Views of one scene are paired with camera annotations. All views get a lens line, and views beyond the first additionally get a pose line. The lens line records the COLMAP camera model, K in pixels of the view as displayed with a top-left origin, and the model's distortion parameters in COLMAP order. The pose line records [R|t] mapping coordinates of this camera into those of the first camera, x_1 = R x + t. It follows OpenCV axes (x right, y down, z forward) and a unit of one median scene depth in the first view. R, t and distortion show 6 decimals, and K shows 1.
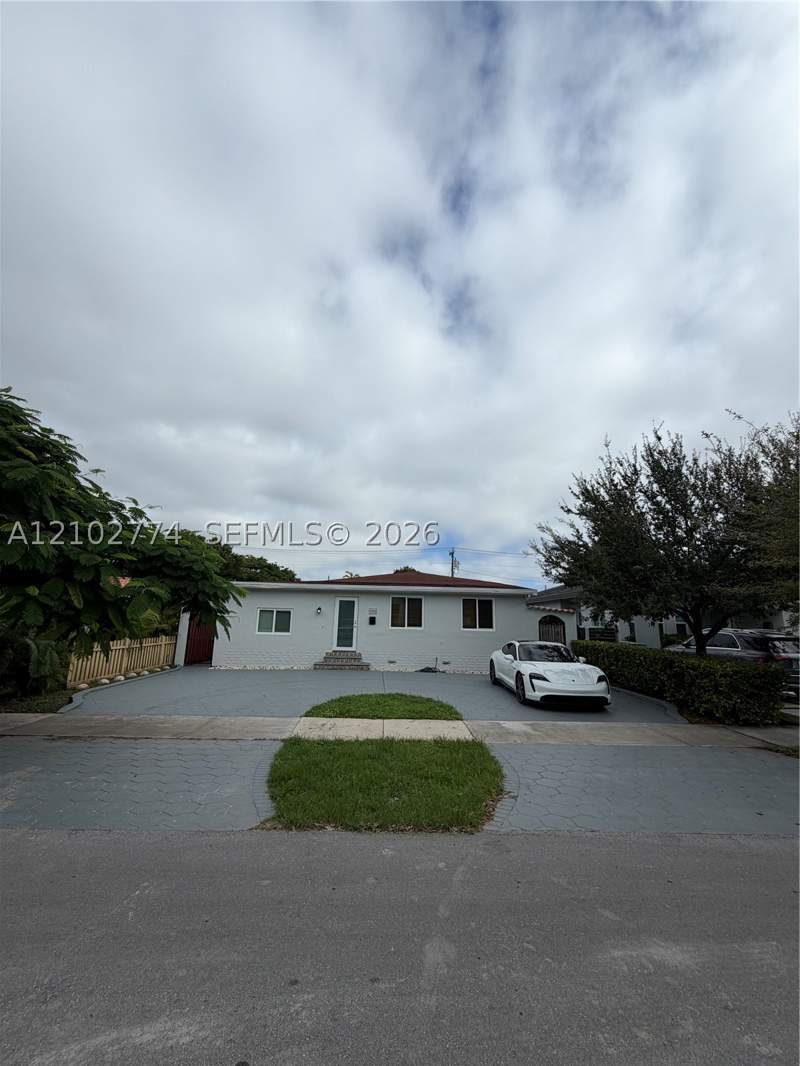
lens RADIAL K [[426.1, 0, 400.0], [0, 426.1, 533.0], [0, 0, 1]] dist [-0.000295, -0.000224]
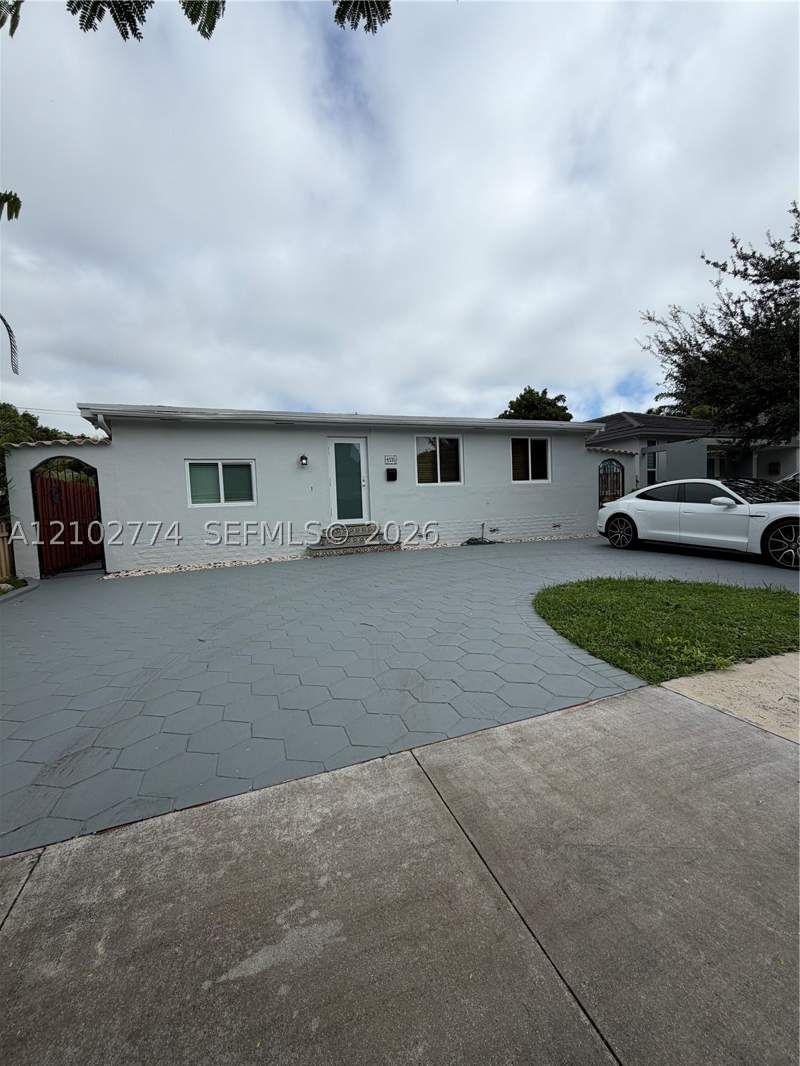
lens RADIAL K [[426.1, 0, 400.0], [0, 426.1, 533.0], [0, 0, 1]] dist [-0.000295, -0.000224]
pose [[0.939062, -0.085401, 0.332970, -0.267526], [-0.008425, 0.962638, 0.270659, 0.118587], [-0.343644, -0.256971, 0.903258, 0.408532]]
